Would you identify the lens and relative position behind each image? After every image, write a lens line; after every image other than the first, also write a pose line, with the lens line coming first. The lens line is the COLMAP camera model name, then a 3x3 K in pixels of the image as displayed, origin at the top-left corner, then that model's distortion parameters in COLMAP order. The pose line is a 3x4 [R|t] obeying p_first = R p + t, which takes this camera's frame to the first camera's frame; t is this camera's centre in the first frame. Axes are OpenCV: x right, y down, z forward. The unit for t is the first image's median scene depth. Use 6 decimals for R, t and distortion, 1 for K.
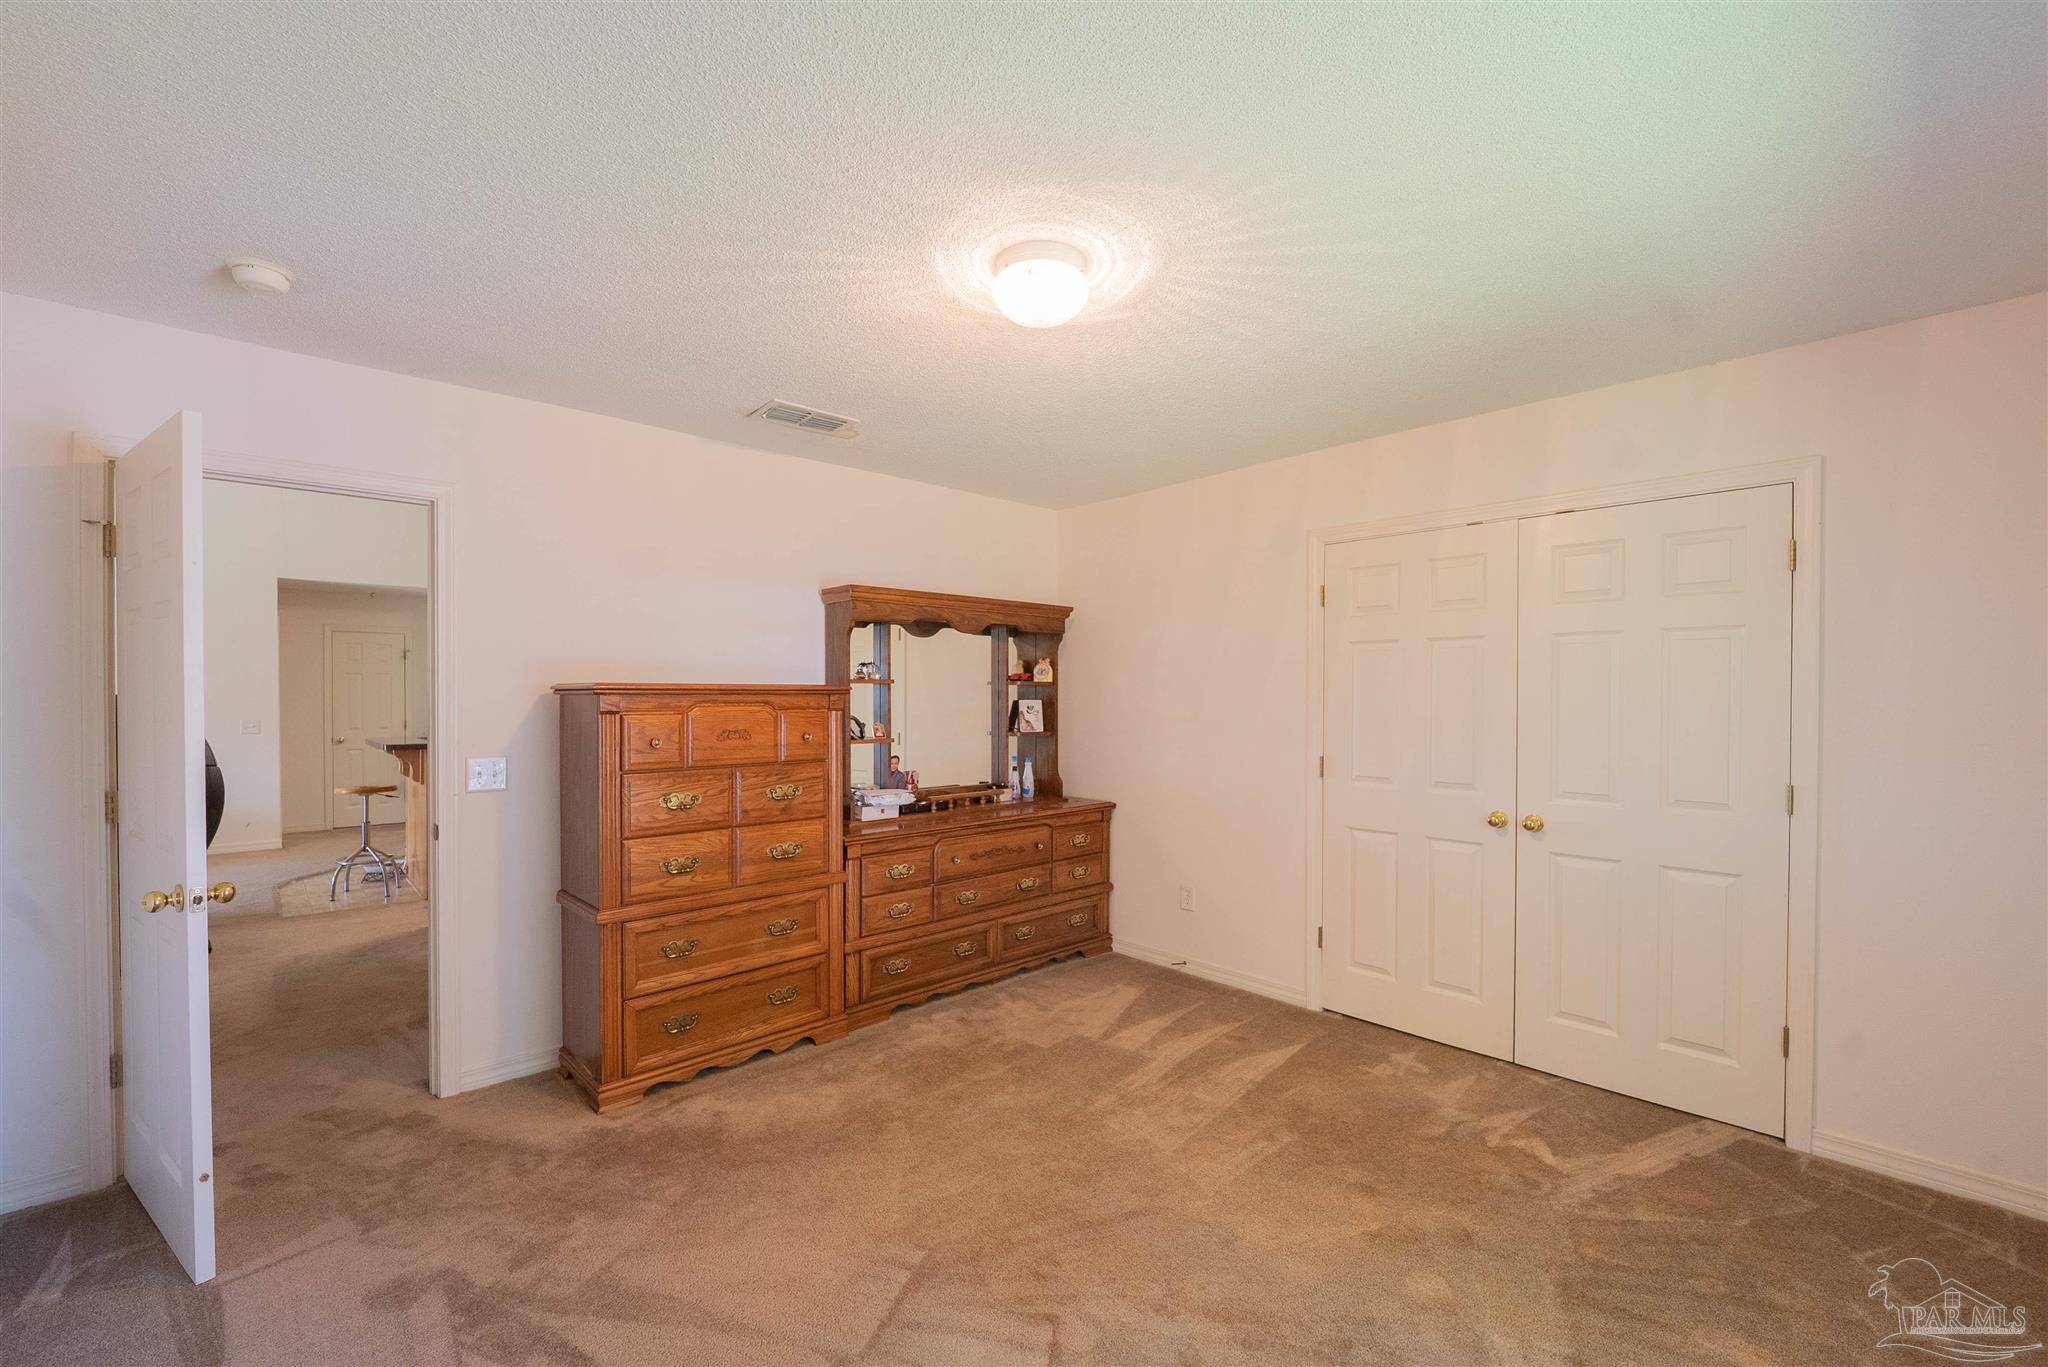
lens RADIAL K [[822.3, 0, 1024.0], [0, 822.3, 683.5], [0, 0, 1]] dist [-0.001855, -0.000076]
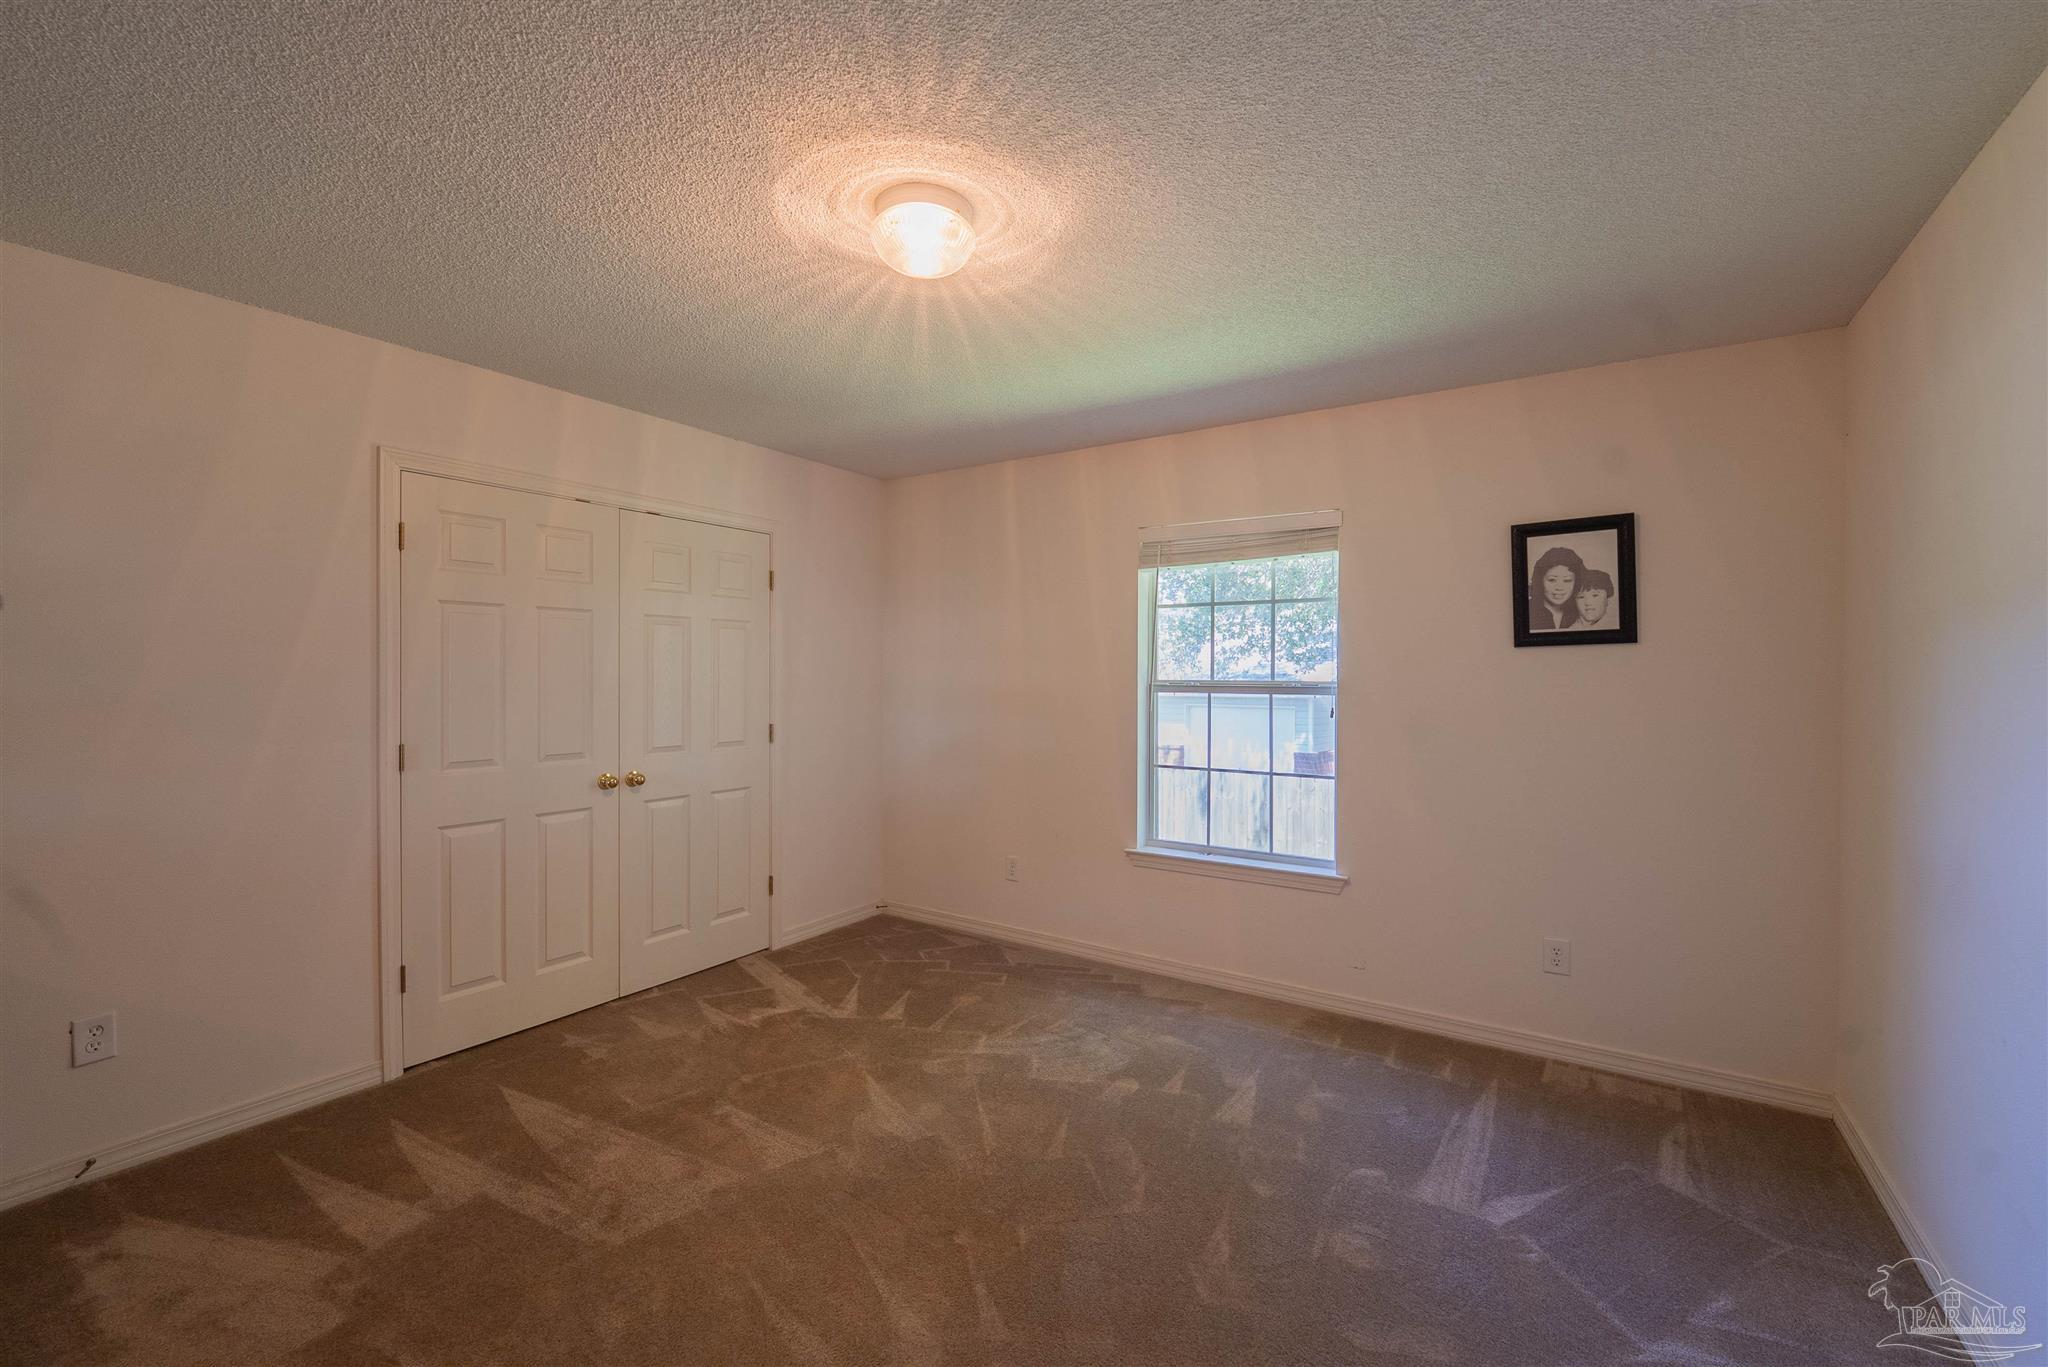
lens RADIAL K [[850.7, 0, 990.8], [0, 850.7, 667.5], [0, 0, 1]] dist [-0.005084, -0.000547]
pose [[-0.188127, 0.000303, 0.982145, -0.635470], [-0.018662, 0.999818, -0.003883, 0.010703], [-0.981967, -0.019059, -0.188087, 0.741549]]
